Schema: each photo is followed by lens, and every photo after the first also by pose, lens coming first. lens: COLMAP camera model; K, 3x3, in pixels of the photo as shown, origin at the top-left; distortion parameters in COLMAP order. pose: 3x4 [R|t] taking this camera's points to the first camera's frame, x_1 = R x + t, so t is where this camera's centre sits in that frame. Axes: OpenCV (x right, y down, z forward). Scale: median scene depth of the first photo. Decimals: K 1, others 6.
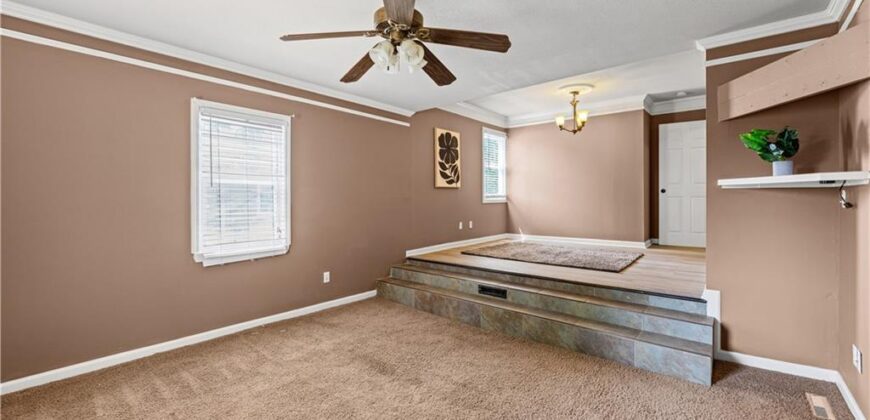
lens RADIAL K [[352.9, 0, 432.1], [0, 352.9, 204.3], [0, 0, 1]] dist [0.000438, 0.000984]
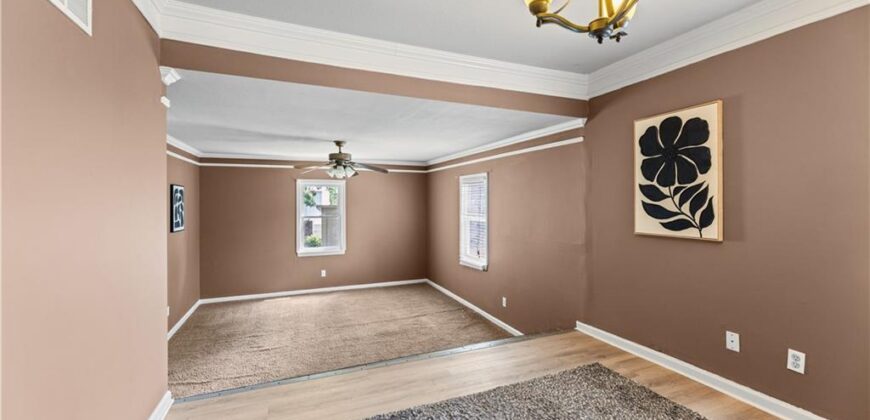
lens RADIAL K [[352.9, 0, 431.2], [0, 352.9, 206.4], [0, 0, 1]] dist [0.000438, 0.000984]
pose [[-0.462232, 0.015624, -0.886621, 0.656323], [-0.010734, 0.999673, 0.023213, -0.104590], [0.886694, 0.020247, -0.461913, 1.029713]]
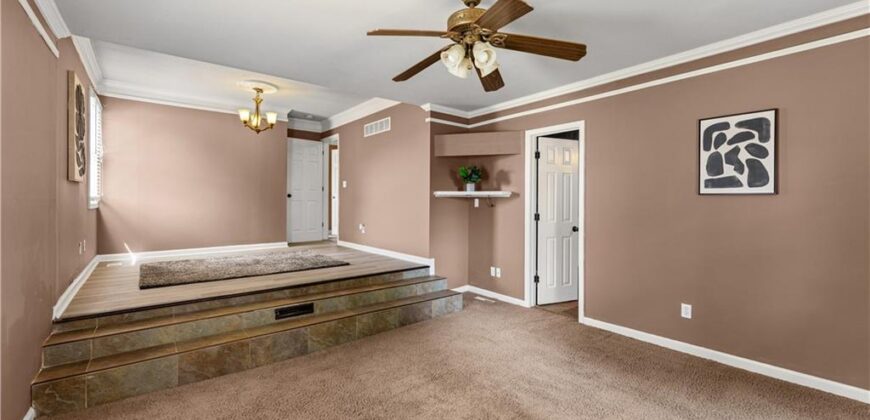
lens RADIAL K [[352.9, 0, 431.5], [0, 352.9, 207.1], [0, 0, 1]] dist [0.000438, 0.000984]
pose [[0.189817, -0.009787, 0.981771, -0.440973], [0.012905, 0.999889, 0.007472, -0.004416], [-0.981735, 0.011252, 0.189922, 0.374098]]
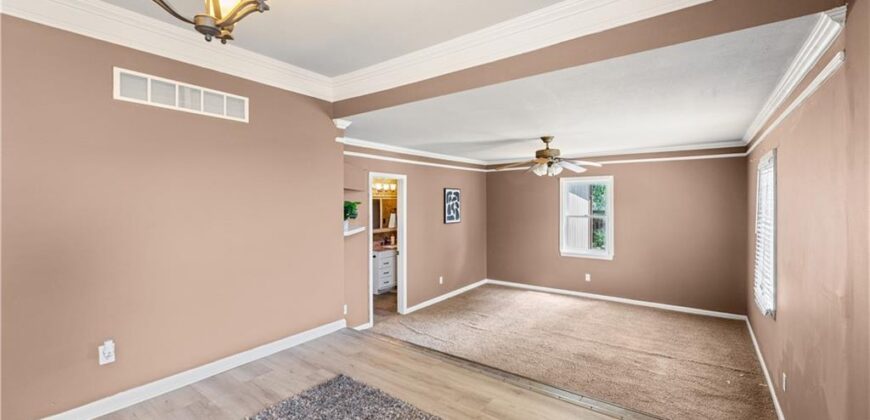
lens RADIAL K [[352.9, 0, 433.8], [0, 352.9, 209.9], [0, 0, 1]] dist [0.000438, 0.000984]
pose [[-0.998162, 0.010230, -0.059736, 0.290478], [0.007809, 0.999144, 0.040622, -0.108079], [0.060100, 0.040081, -0.997387, 1.243857]]
